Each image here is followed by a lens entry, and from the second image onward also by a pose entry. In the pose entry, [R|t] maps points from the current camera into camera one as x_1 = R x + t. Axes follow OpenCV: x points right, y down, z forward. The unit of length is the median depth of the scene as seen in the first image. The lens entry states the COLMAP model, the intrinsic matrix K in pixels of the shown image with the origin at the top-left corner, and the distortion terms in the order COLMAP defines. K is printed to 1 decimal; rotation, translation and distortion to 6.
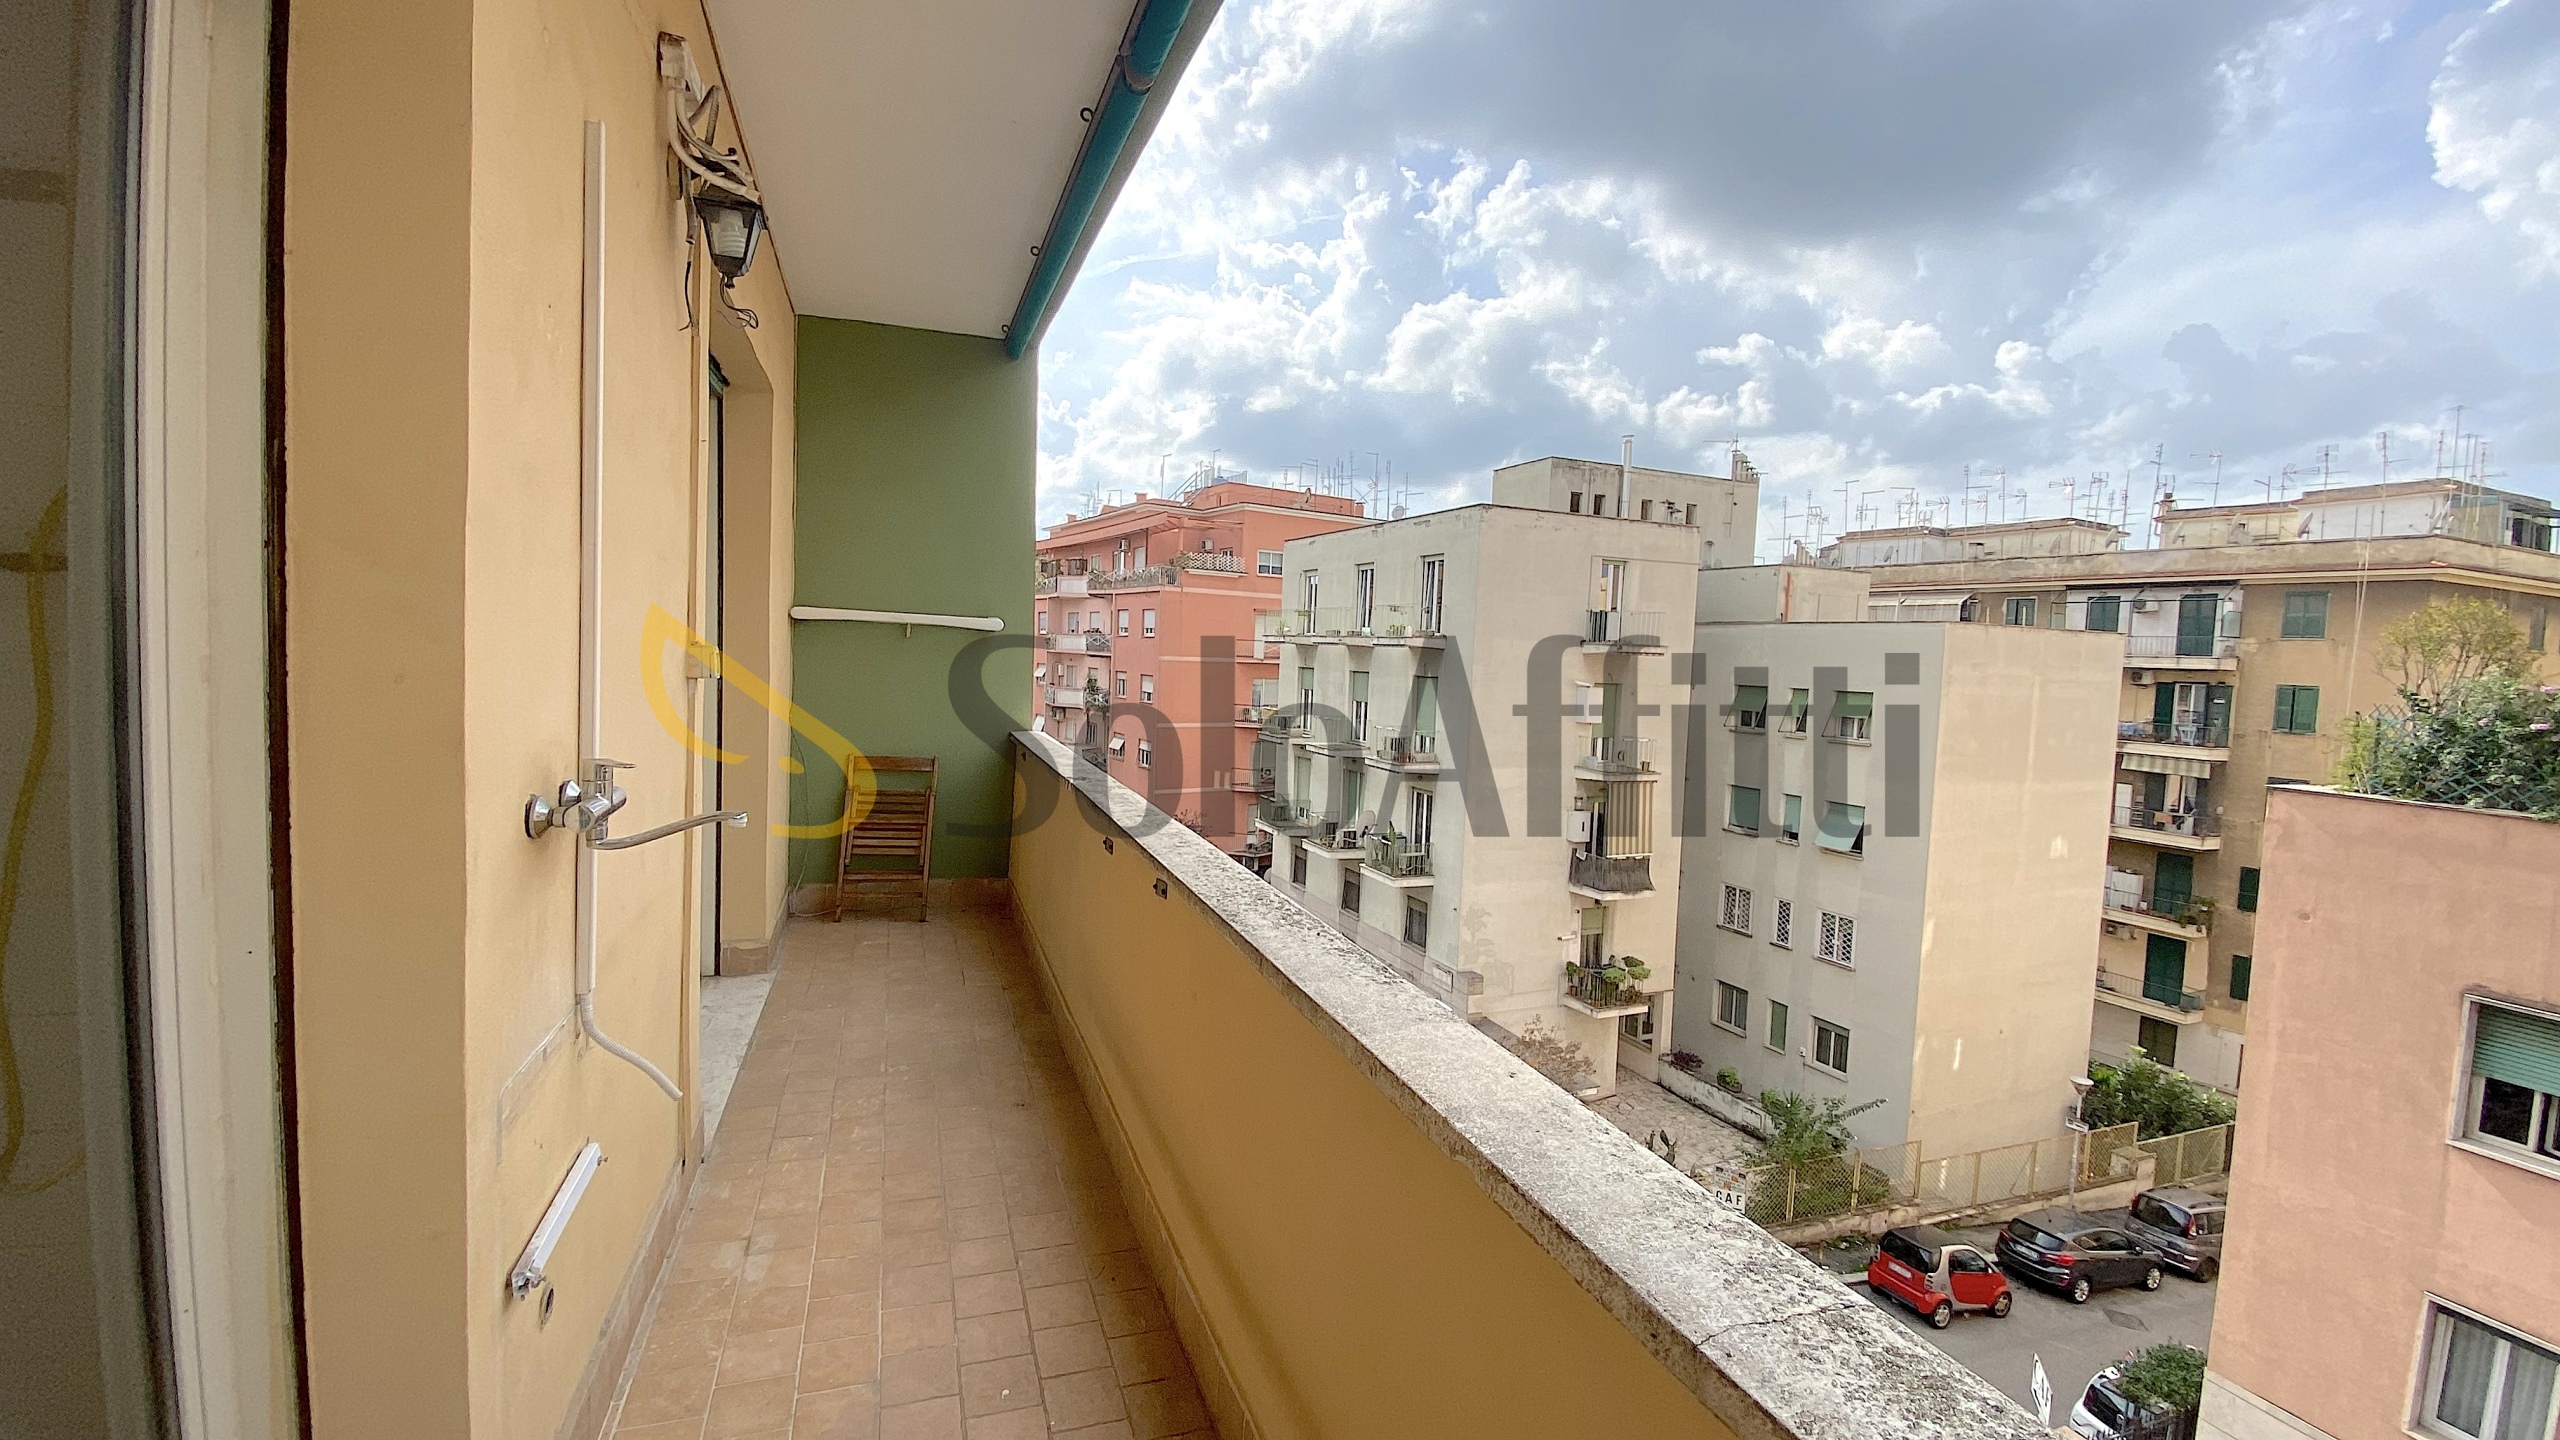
lens RADIAL K [[1011.0, 0, 1256.7], [0, 1011.0, 720.8], [0, 0, 1]] dist [-0.017368, -0.005235]
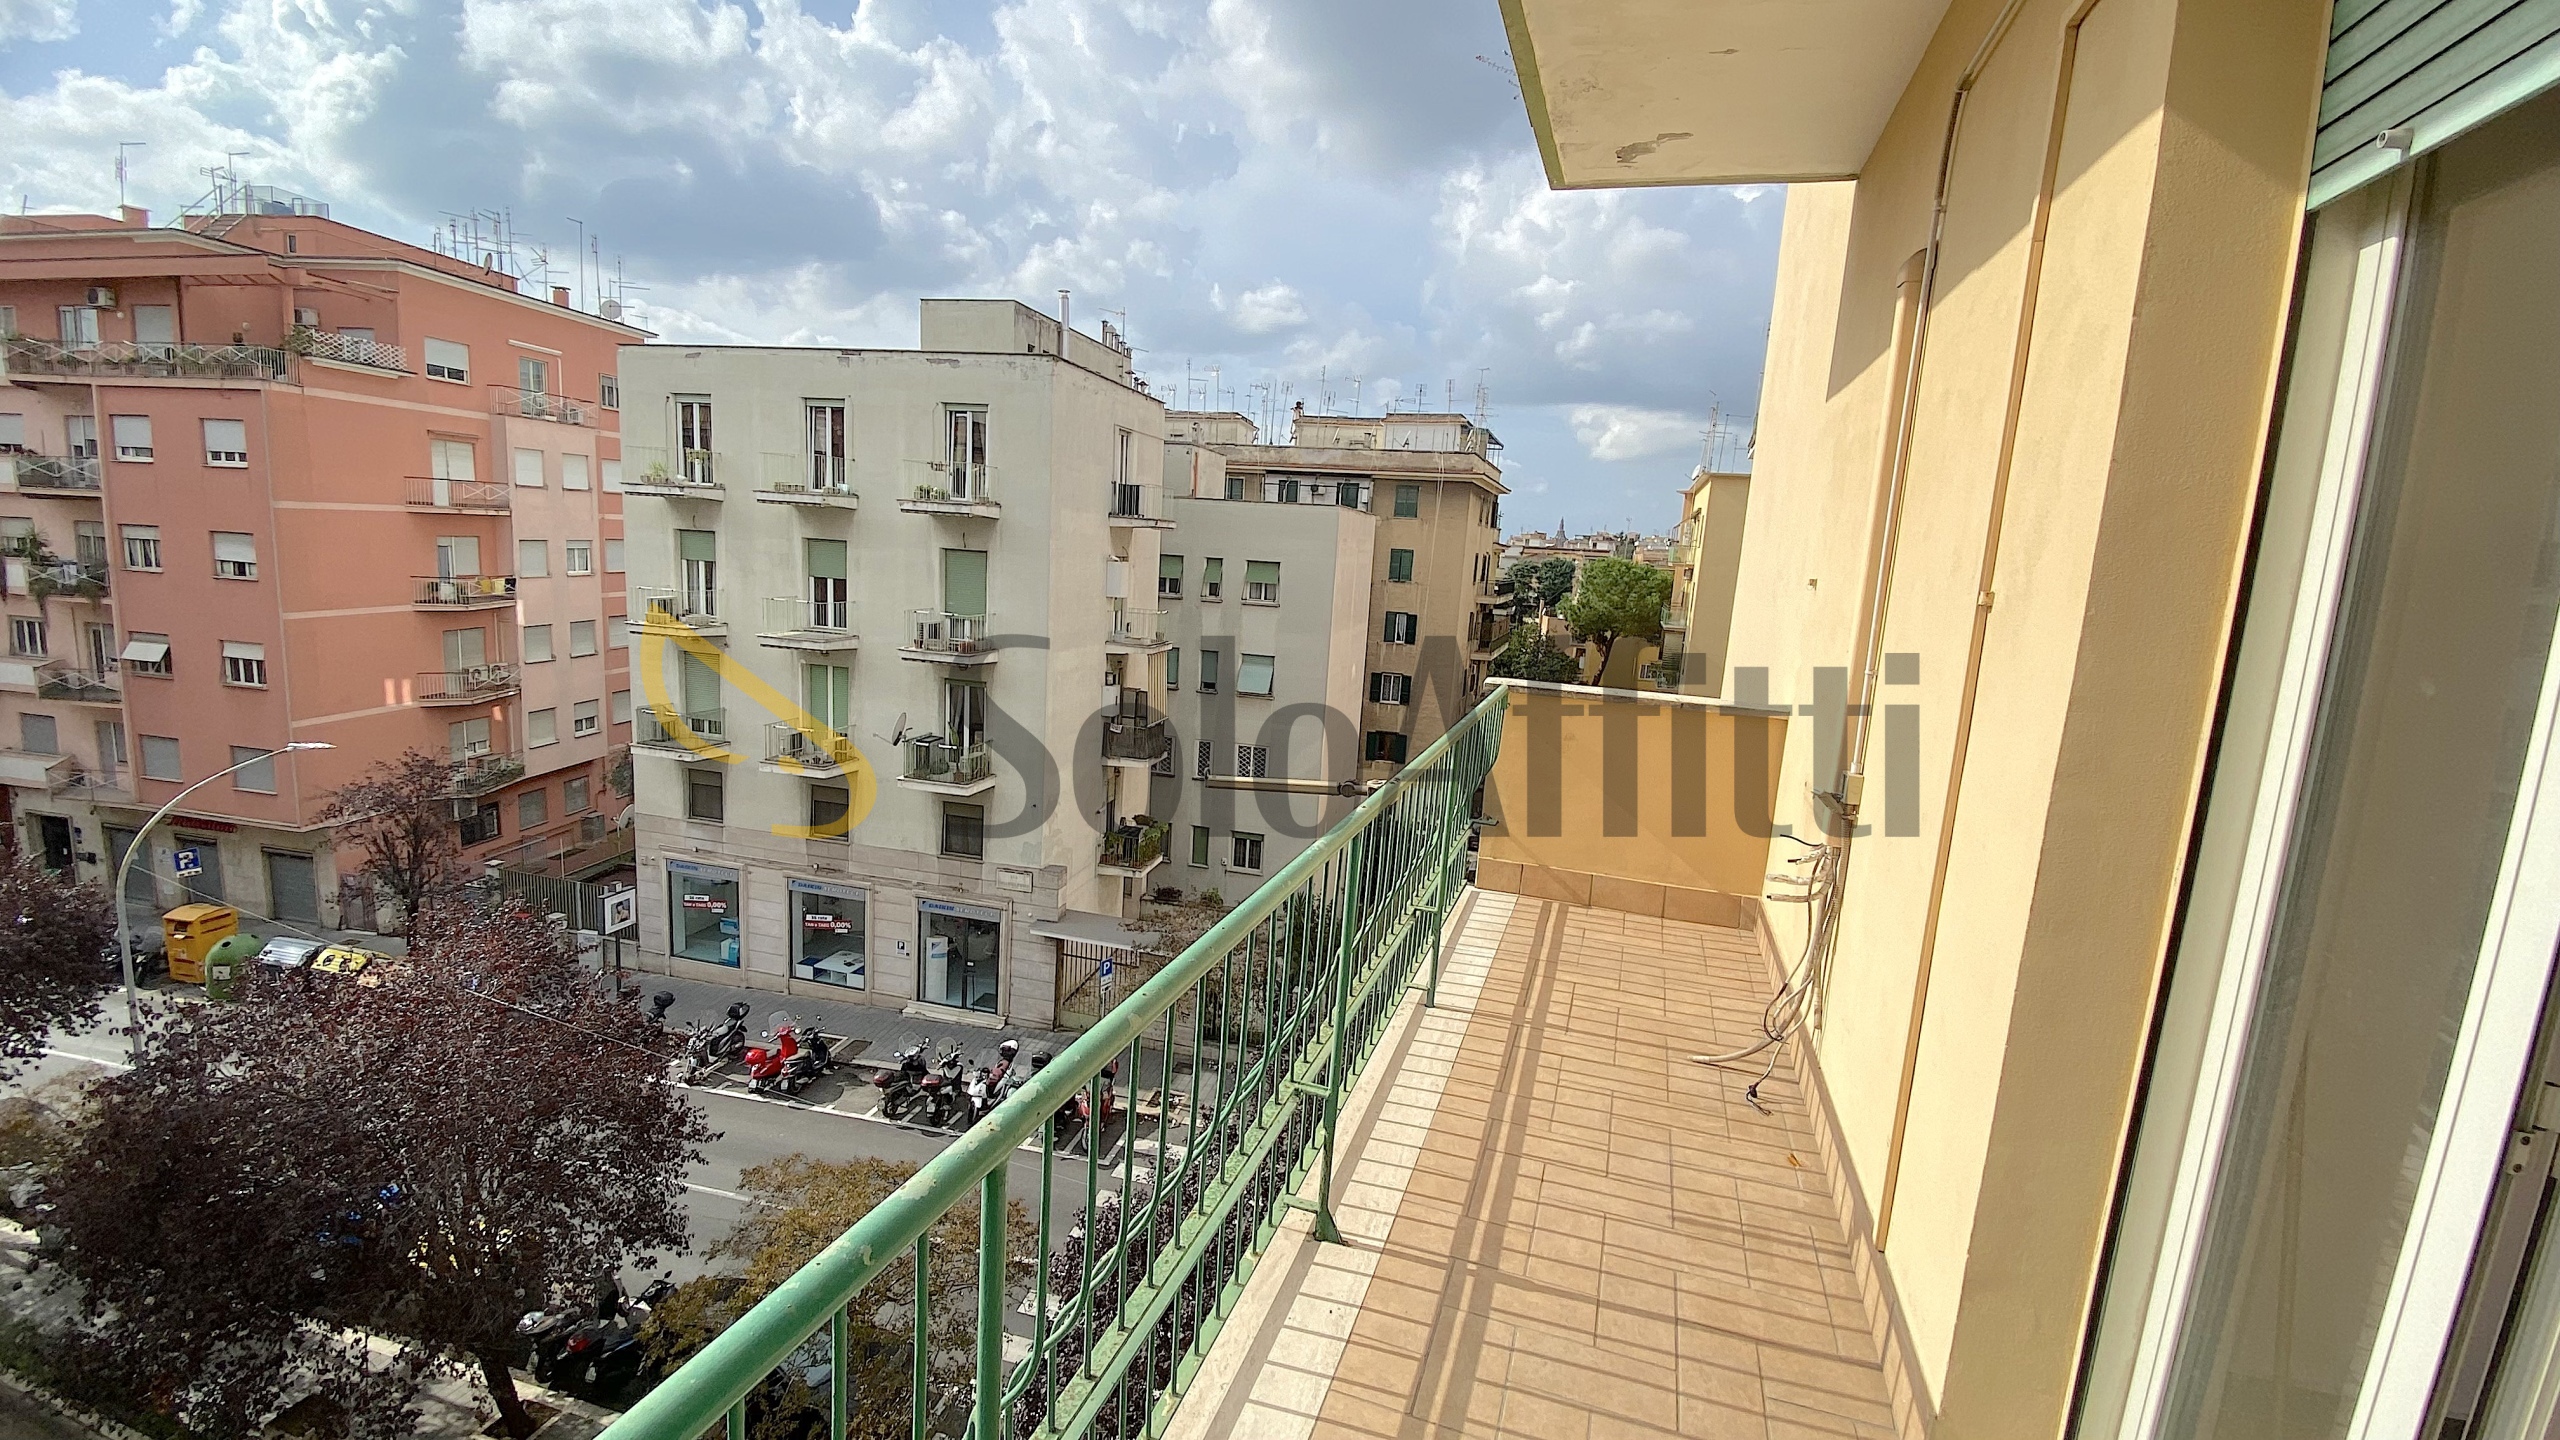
lens RADIAL K [[1011.0, 0, 1266.6], [0, 1011.0, 726.6], [0, 0, 1]] dist [-0.017368, -0.005235]
pose [[0.590708, -0.143981, 0.793936, -0.343714], [0.015959, 0.985843, 0.166909, -0.030388], [-0.806728, -0.085924, 0.584643, 0.245078]]
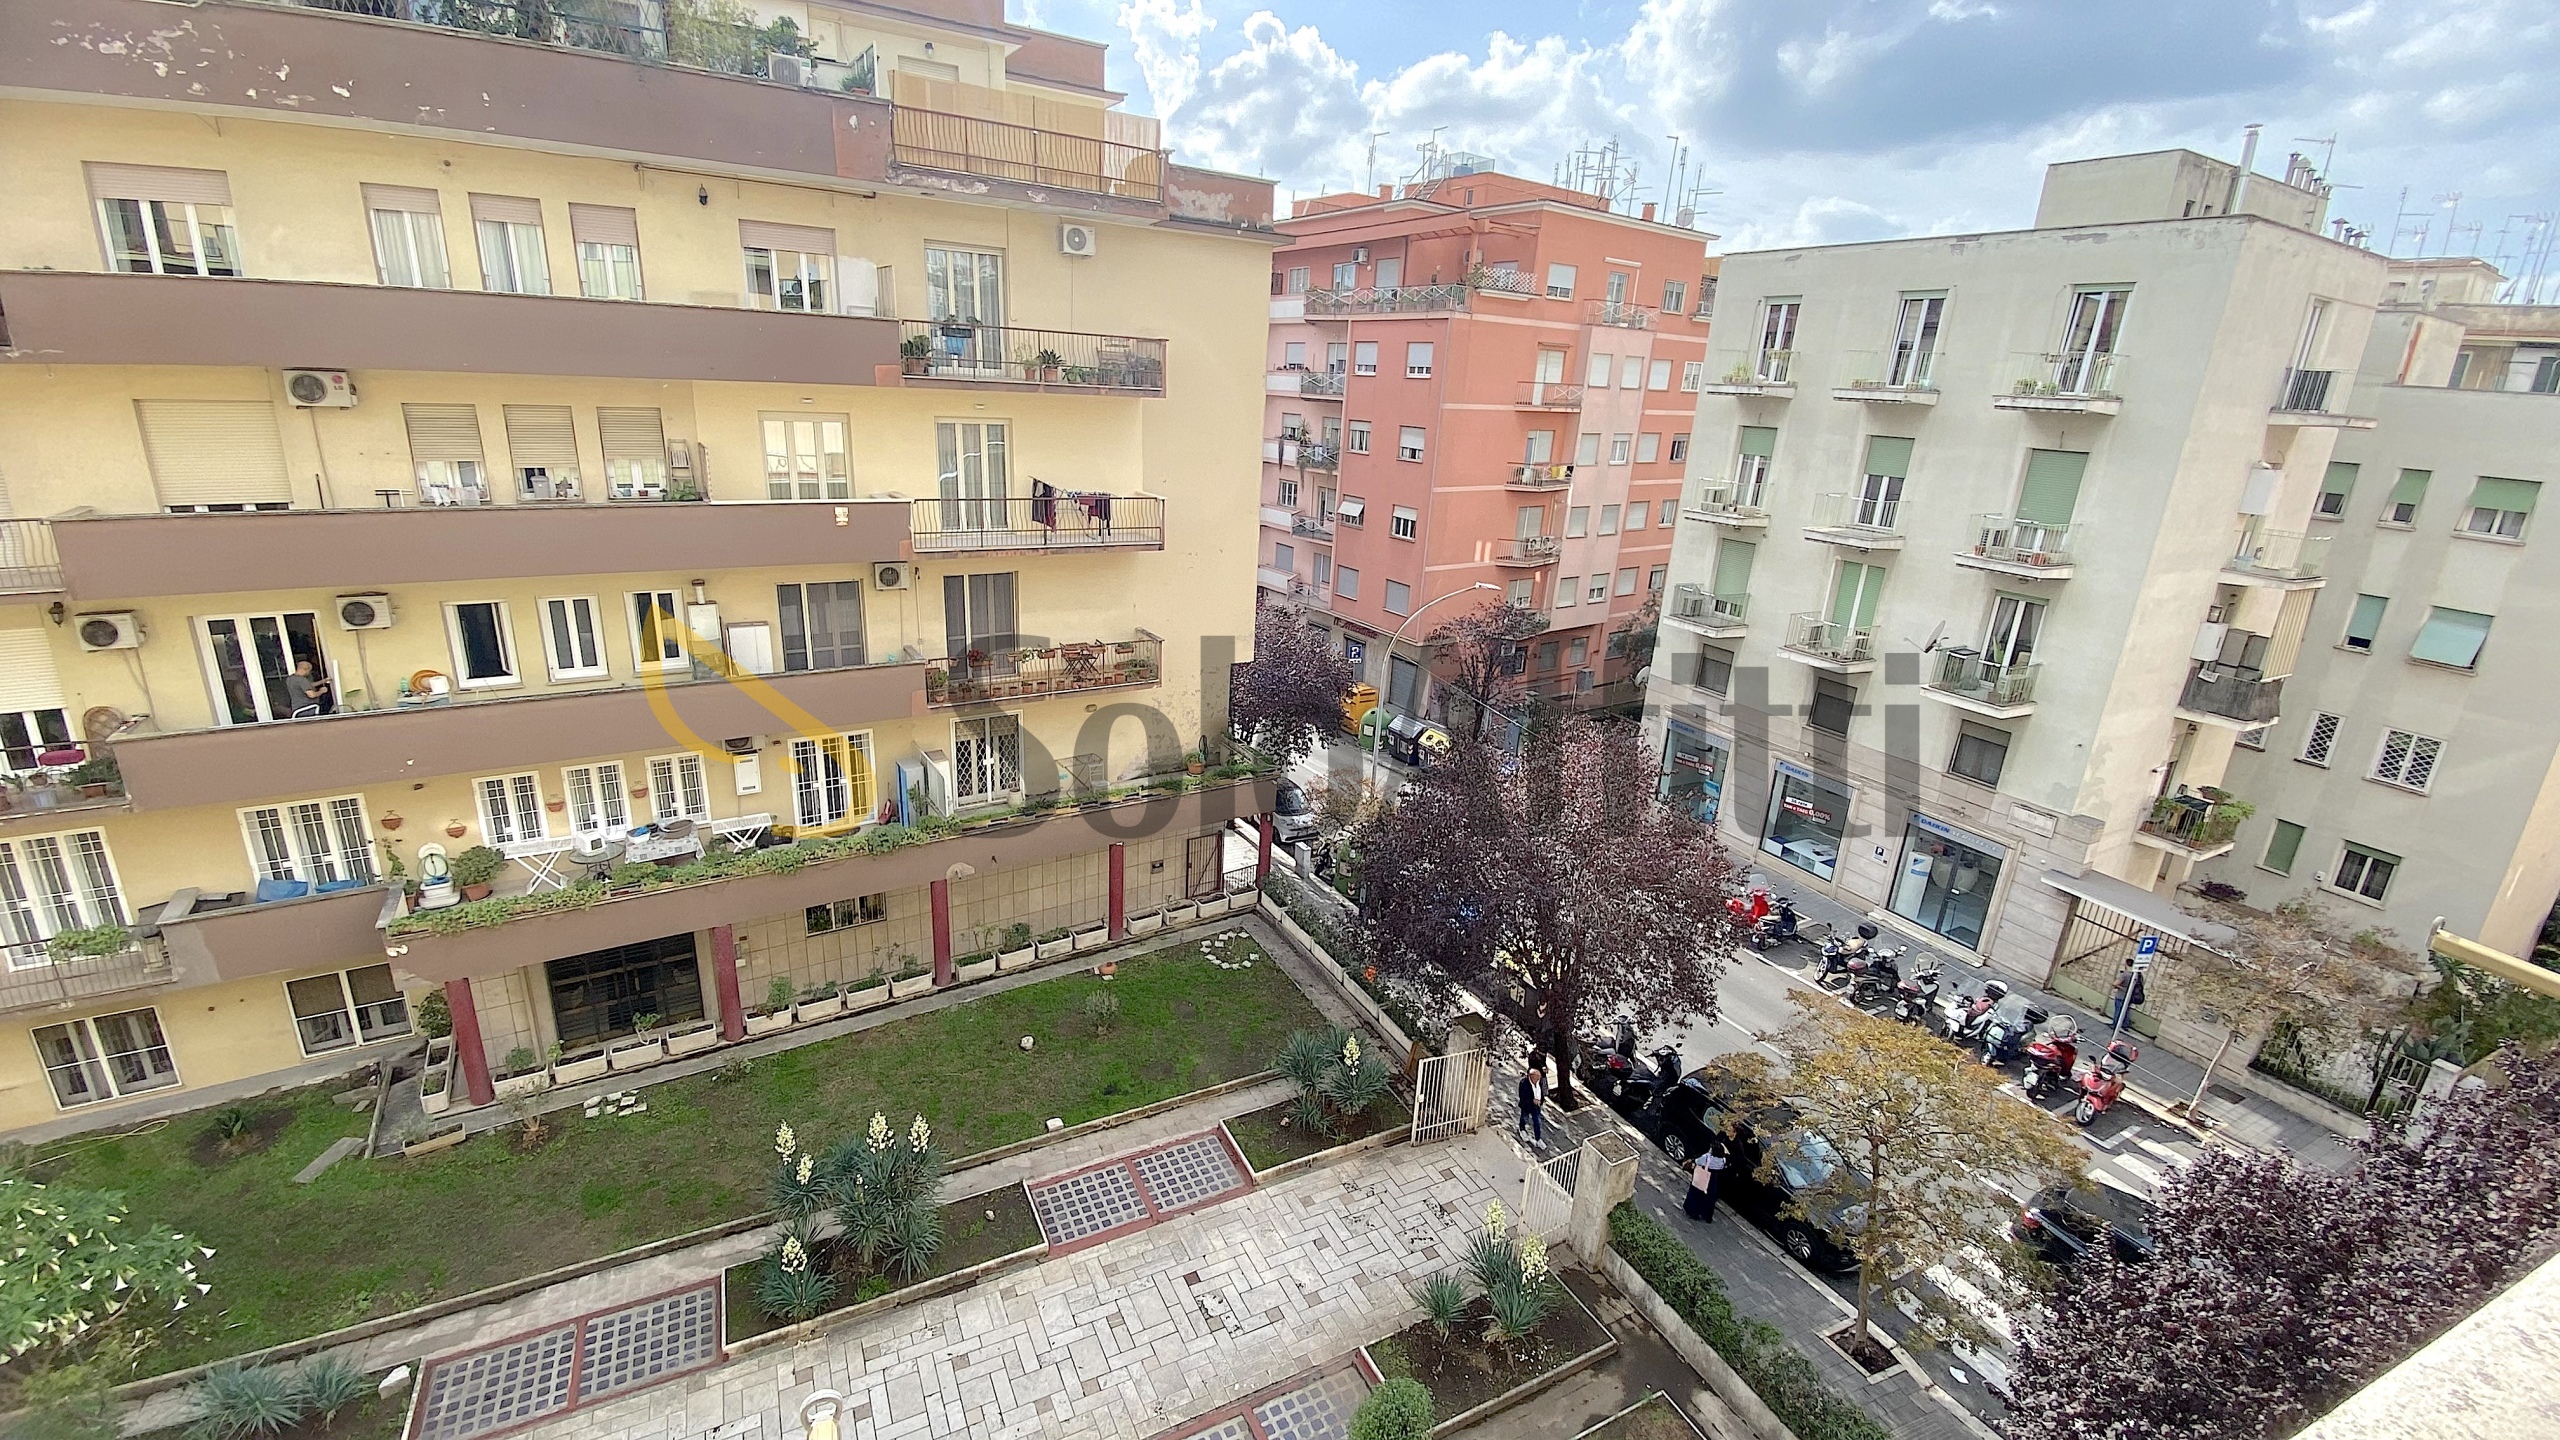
lens RADIAL K [[1011.0, 0, 1273.4], [0, 1011.0, 720.4], [0, 0, 1]] dist [-0.017368, -0.005235]
pose [[0.996958, -0.019600, 0.075437, -0.442004], [-0.000117, 0.967486, 0.252925, -0.032224], [-0.077941, -0.252165, 0.964540, 0.227956]]
